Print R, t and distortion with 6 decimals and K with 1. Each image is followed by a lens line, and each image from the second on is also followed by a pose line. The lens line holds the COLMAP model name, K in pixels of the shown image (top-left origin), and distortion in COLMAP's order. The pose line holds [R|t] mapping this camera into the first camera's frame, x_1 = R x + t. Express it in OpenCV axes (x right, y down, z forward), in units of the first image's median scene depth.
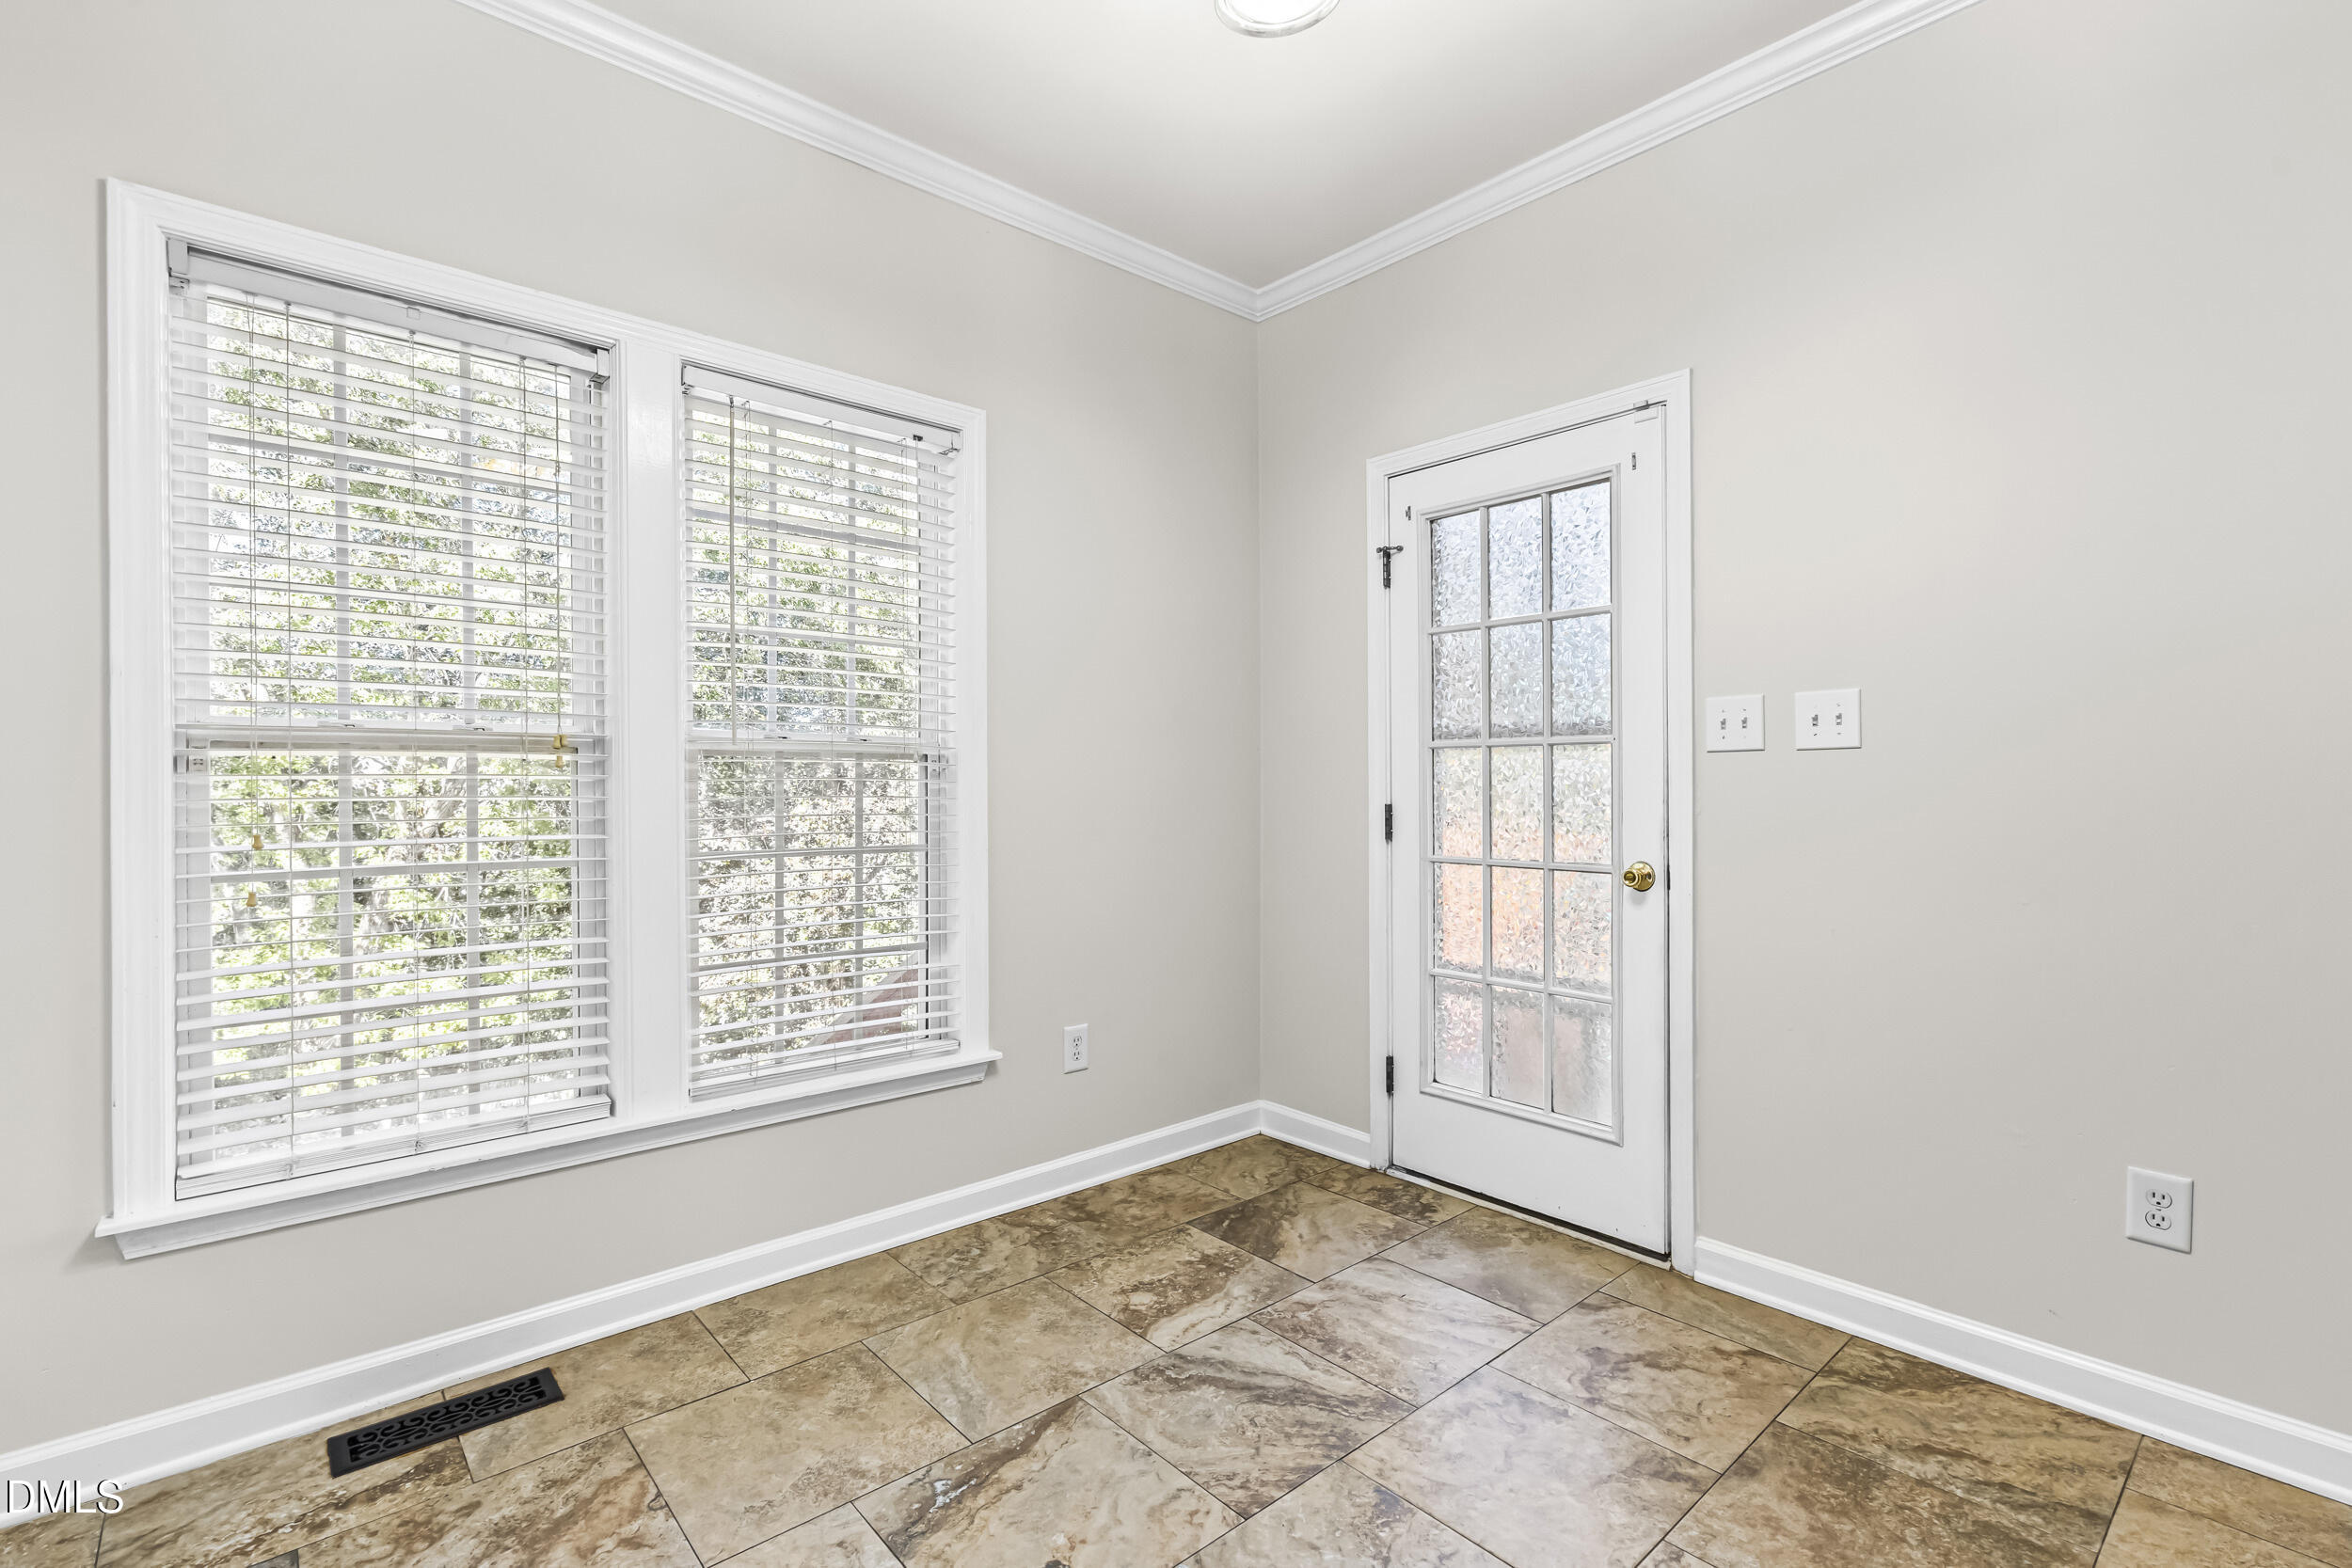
lens RADIAL K [[1068.1, 0, 1179.3], [0, 1068.1, 783.6], [0, 0, 1]] dist [-0.002796, 0.001227]
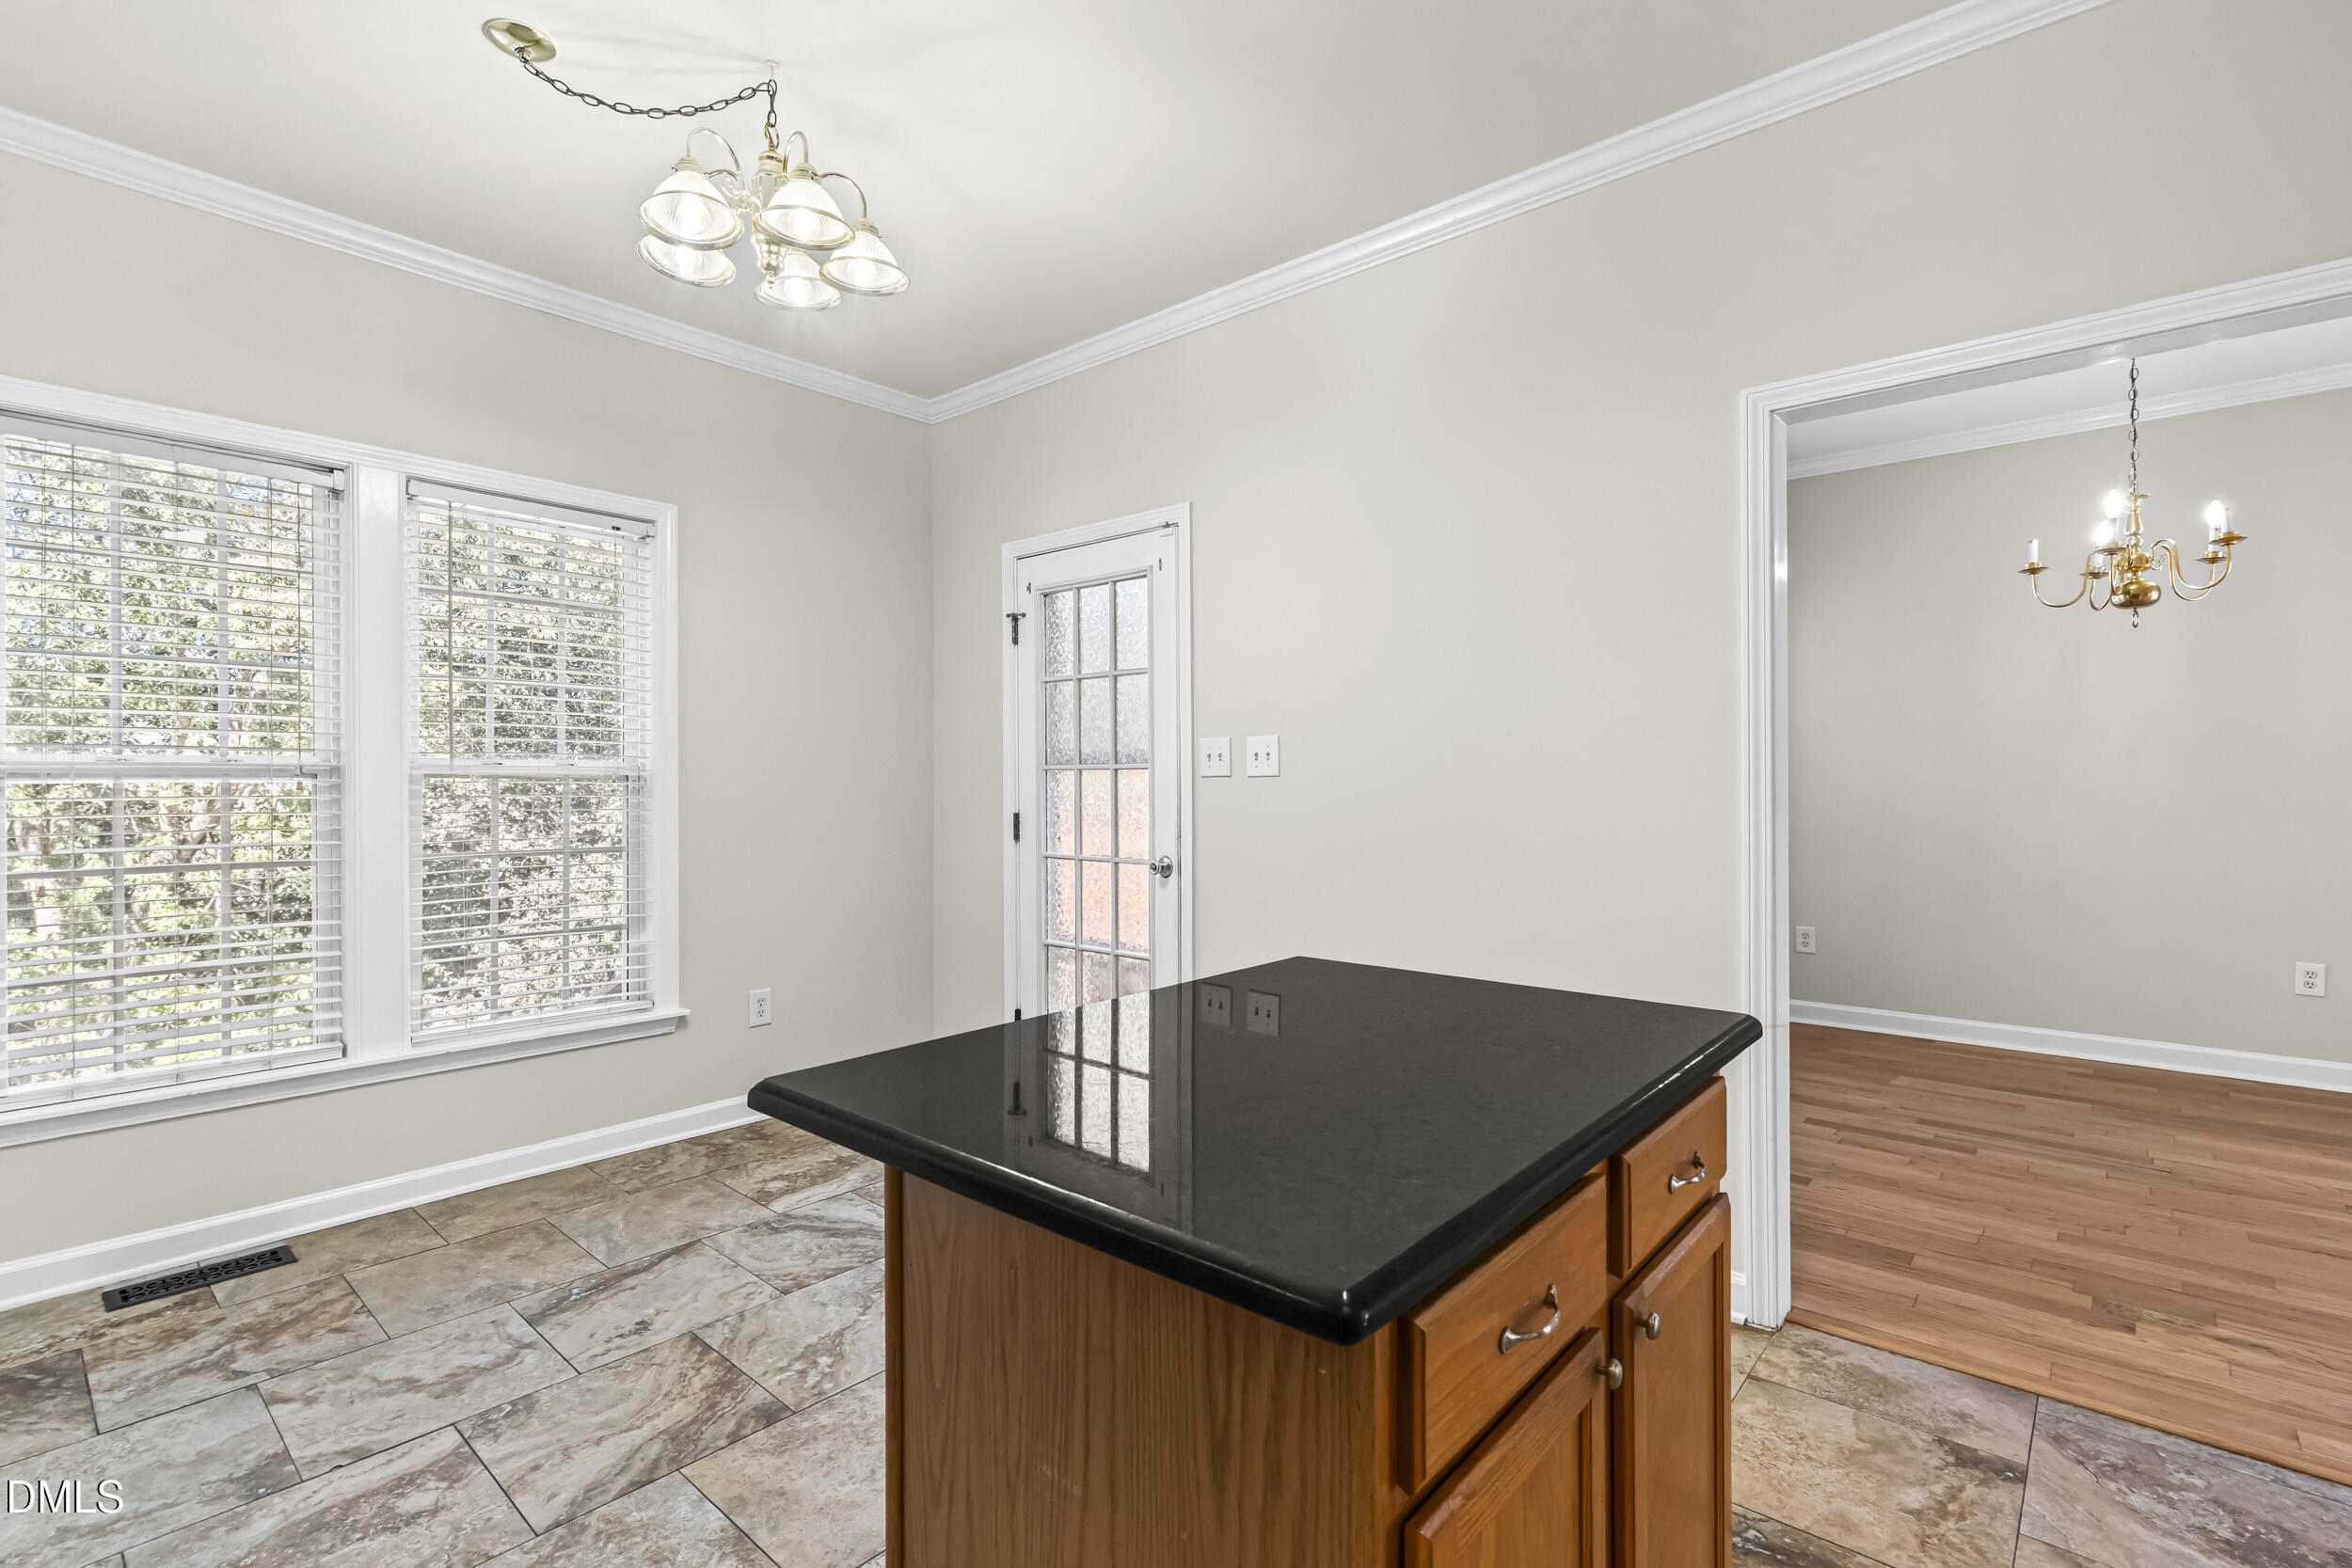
lens RADIAL K [[1068.1, 0, 1170.5], [0, 1068.1, 775.6], [0, 0, 1]] dist [-0.002796, 0.001227]
pose [[0.992183, 0.001436, 0.124784, 0.300704], [-0.000722, 0.999983, -0.005759, -0.024711], [-0.124790, 0.005624, 0.992167, -0.412080]]
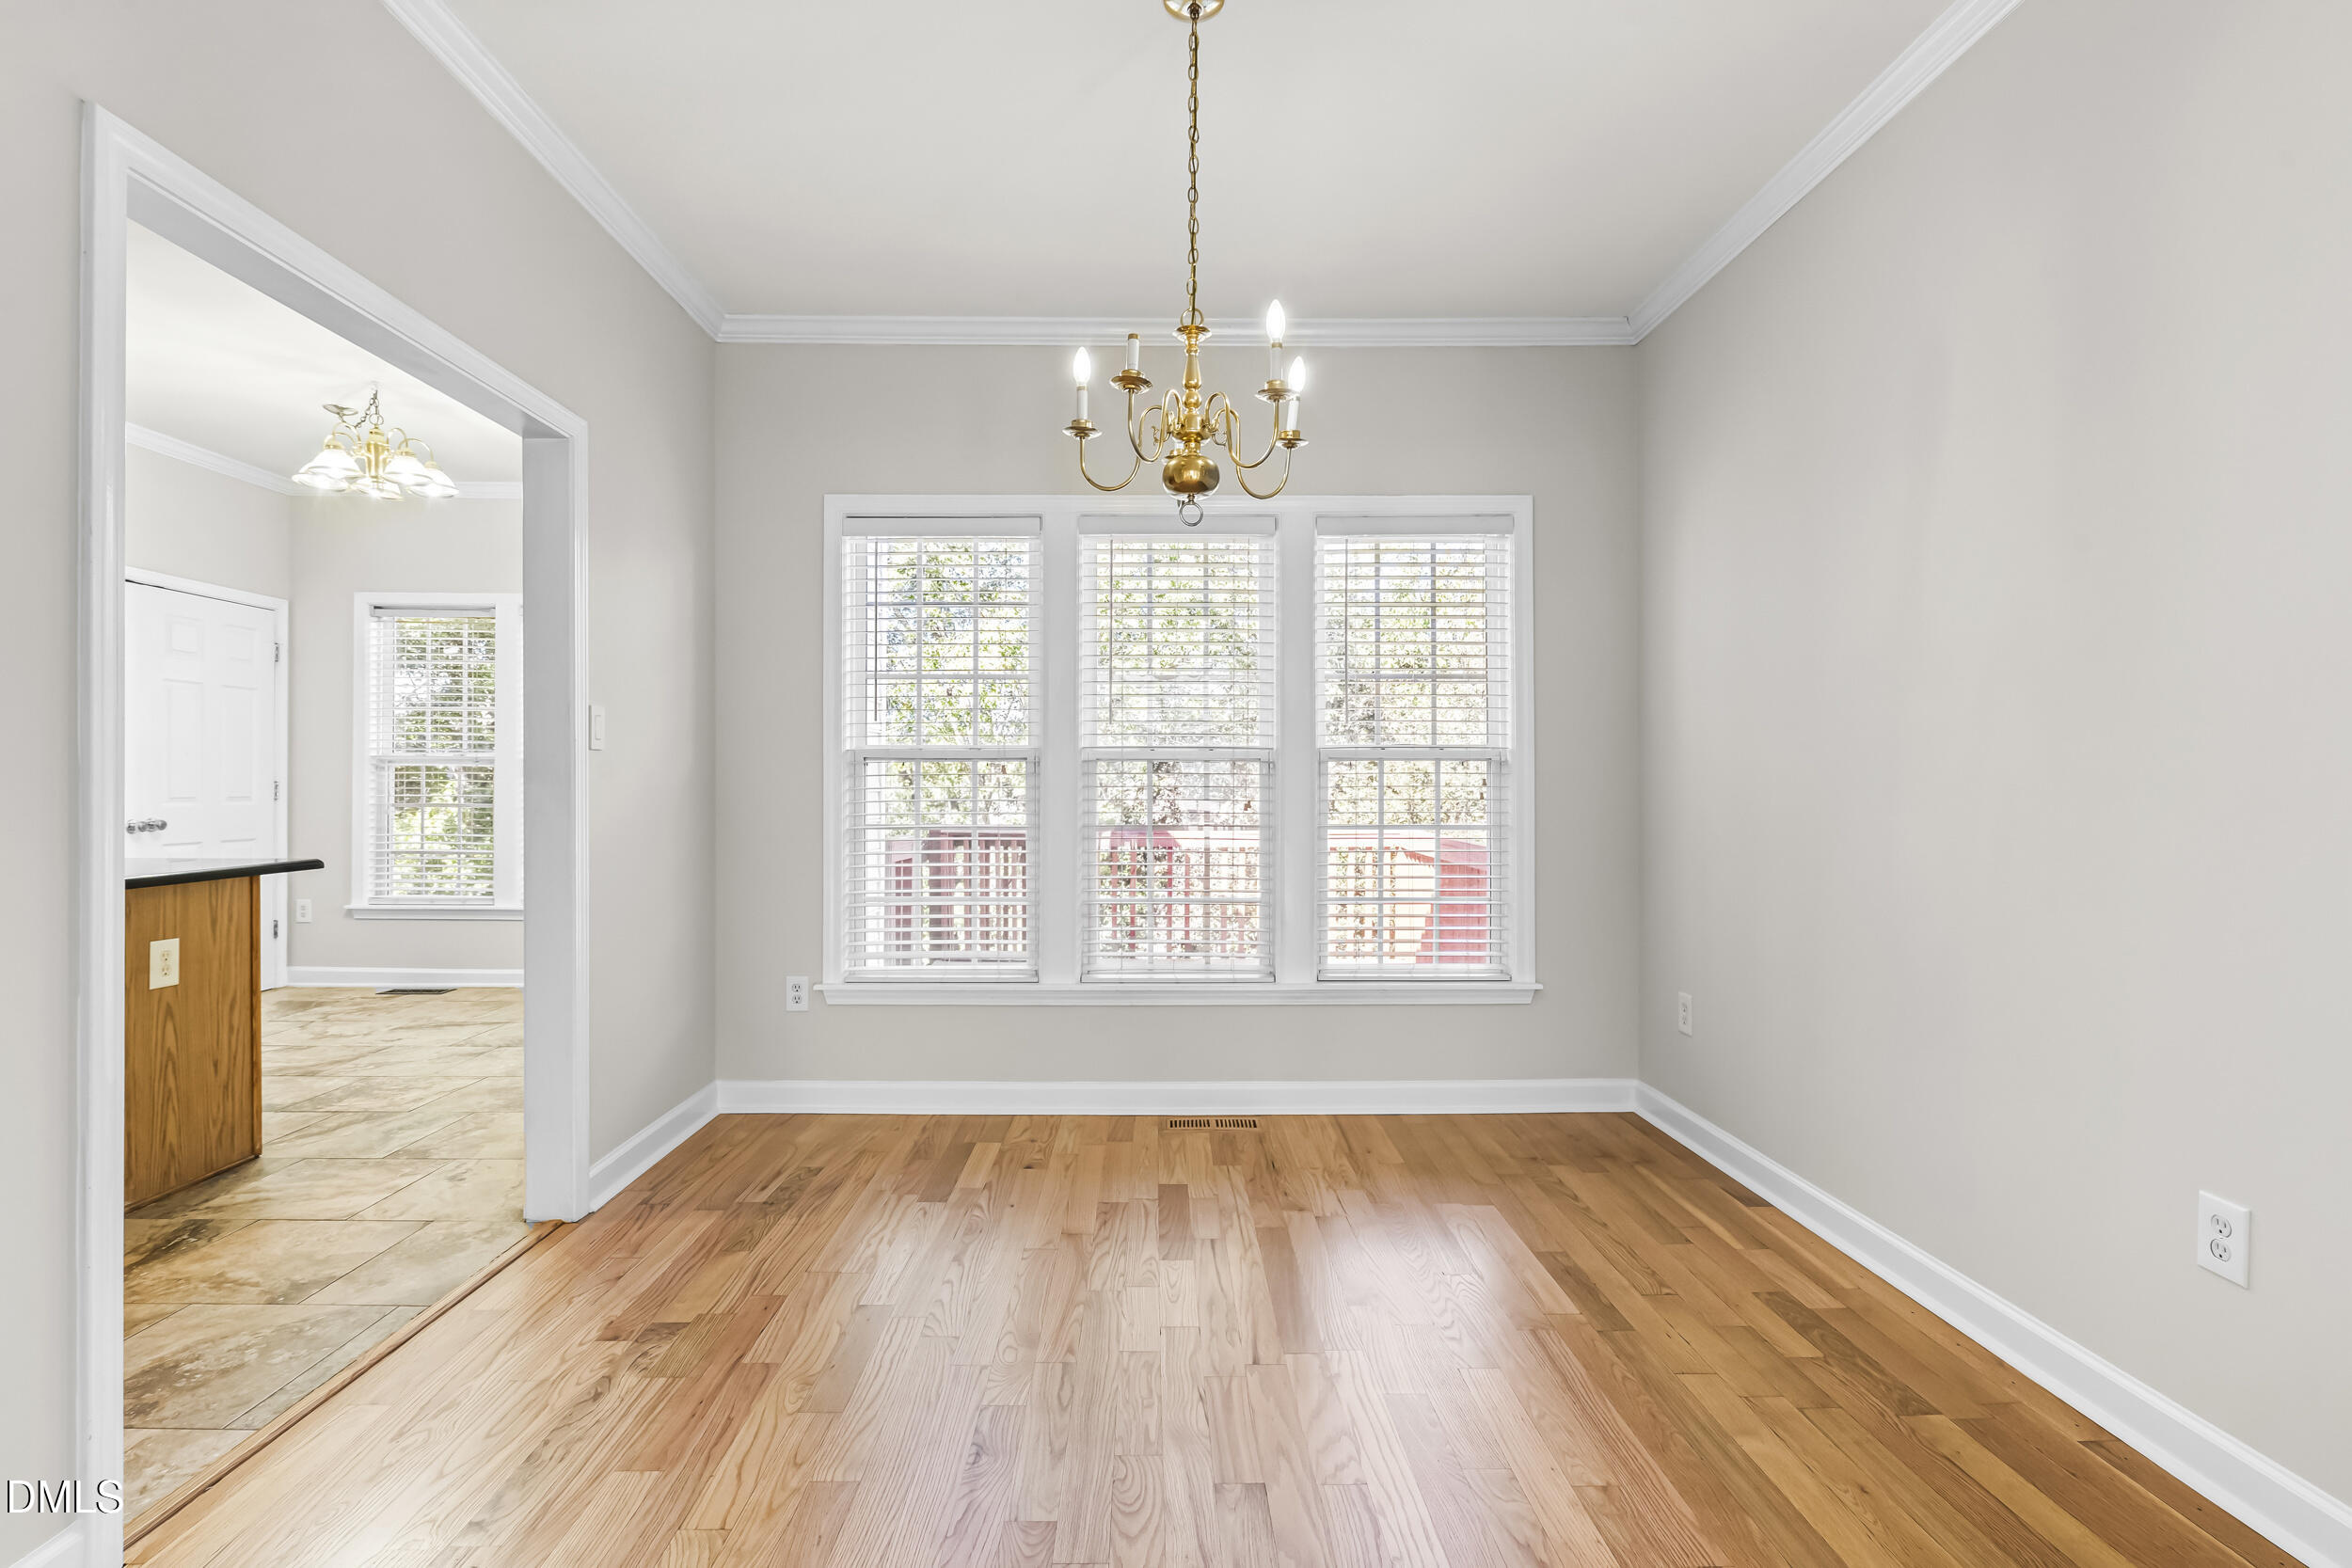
lens RADIAL K [[1068.1, 0, 1166.4], [0, 1068.1, 781.8], [0, 0, 1]] dist [-0.002796, 0.001227]
pose [[0.757109, 0.007488, -0.653246, 2.383438], [-0.009735, 0.999953, 0.000180, 0.000096], [0.653216, 0.006223, 0.757146, 0.105809]]
